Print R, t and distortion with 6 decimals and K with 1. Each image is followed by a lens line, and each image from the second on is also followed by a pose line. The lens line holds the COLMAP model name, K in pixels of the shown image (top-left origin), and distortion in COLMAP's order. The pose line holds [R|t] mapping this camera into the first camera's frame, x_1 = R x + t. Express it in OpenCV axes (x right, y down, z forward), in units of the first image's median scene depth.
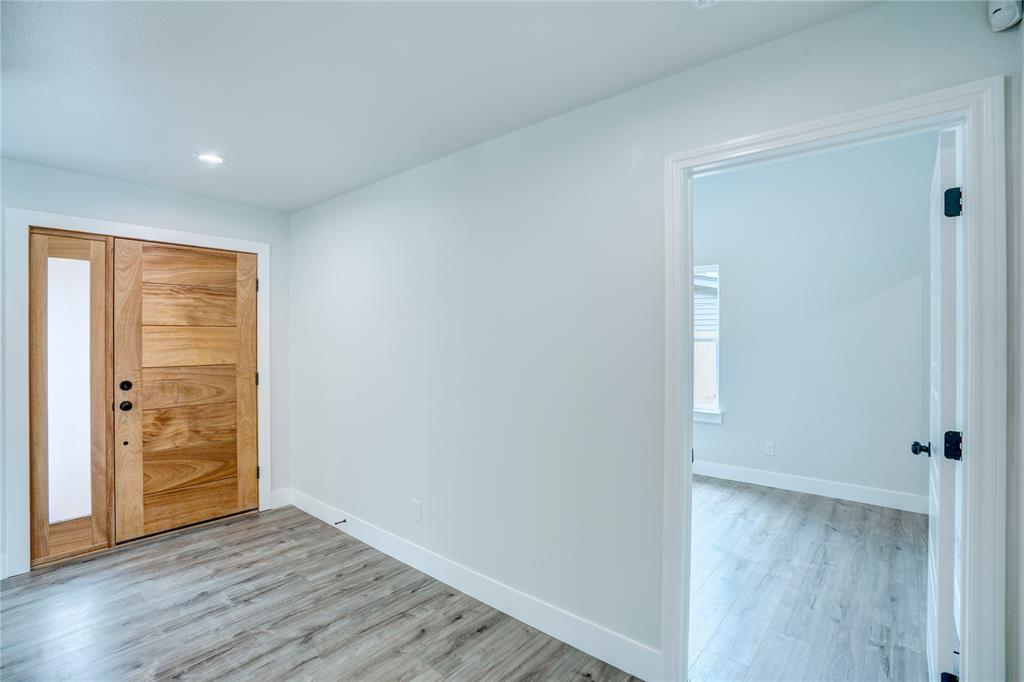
lens RADIAL K [[478.1, 0, 518.6], [0, 478.1, 337.5], [0, 0, 1]] dist [-0.055205, 0.017439]
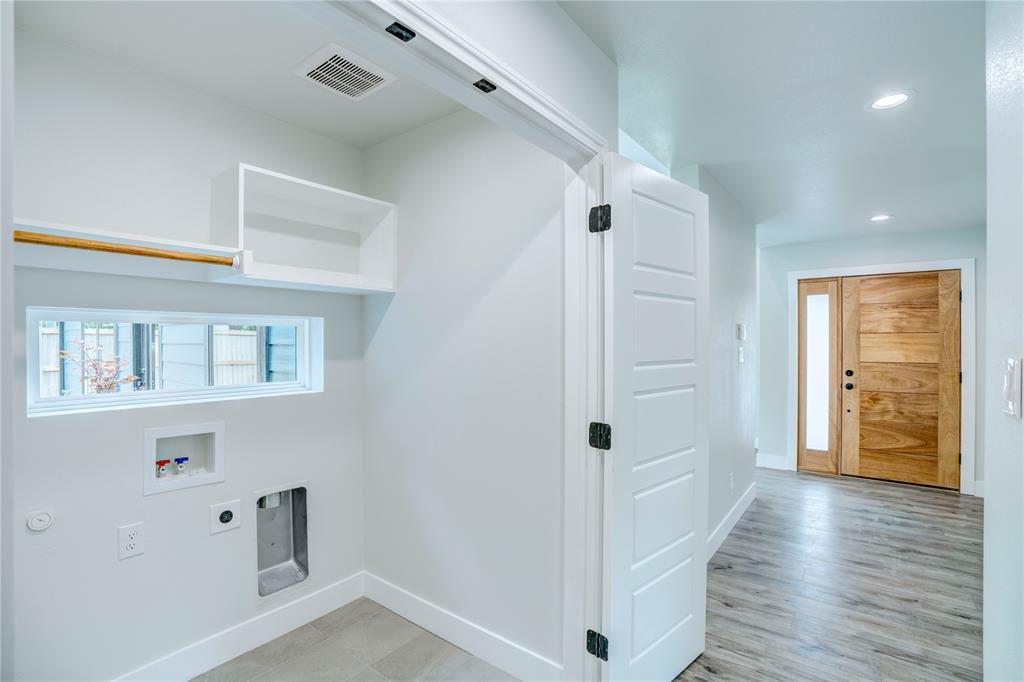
lens RADIAL K [[478.1, 0, 505.4], [0, 478.1, 342.8], [0, 0, 1]] dist [-0.055205, 0.017439]
pose [[0.049057, 0.001125, -0.998795, 0.573723], [-0.001800, 0.999998, 0.001038, 0.004203], [0.998794, 0.001747, 0.049059, -0.188423]]
